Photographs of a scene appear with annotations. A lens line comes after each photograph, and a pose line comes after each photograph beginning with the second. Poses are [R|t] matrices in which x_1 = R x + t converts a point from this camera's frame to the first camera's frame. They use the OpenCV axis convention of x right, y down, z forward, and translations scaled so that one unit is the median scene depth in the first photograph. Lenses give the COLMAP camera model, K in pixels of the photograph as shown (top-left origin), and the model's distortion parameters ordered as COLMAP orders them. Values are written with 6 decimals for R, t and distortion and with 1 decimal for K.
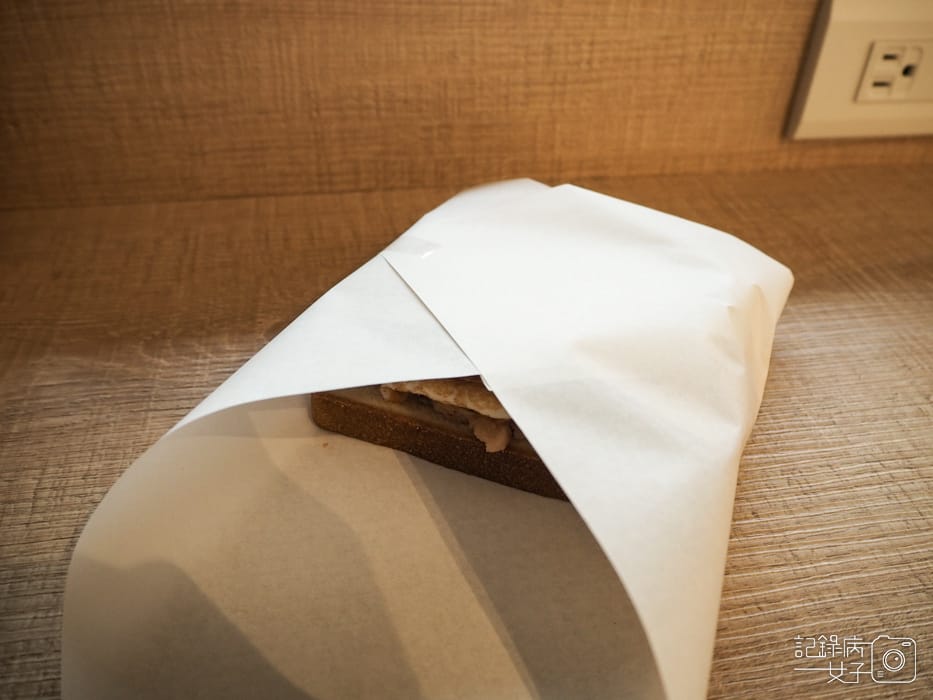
lens RADIAL K [[777.9, 0, 466.5], [0, 777.9, 350.0], [0, 0, 1]] dist [-0.015534, -0.003636]
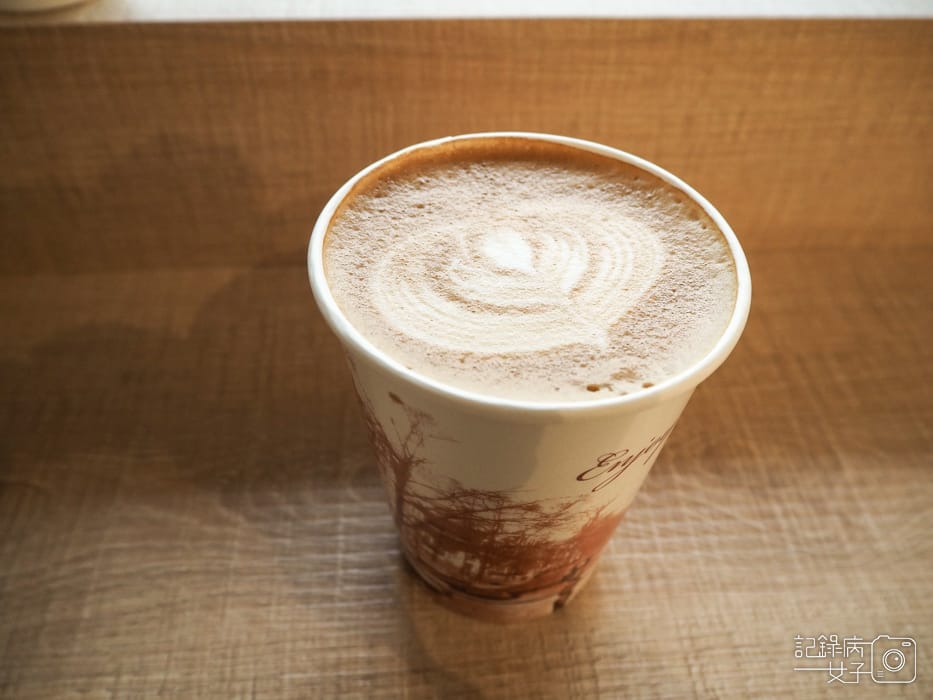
lens RADIAL K [[777.6, 0, 466.5], [0, 777.6, 350.0], [0, 0, 1]] dist [-0.005861, -0.003119]
pose [[0.995845, 0.064528, -0.064257, -0.066090], [-0.053659, 0.985905, 0.158468, -0.274970], [0.073576, -0.154362, 0.985271, 0.121452]]
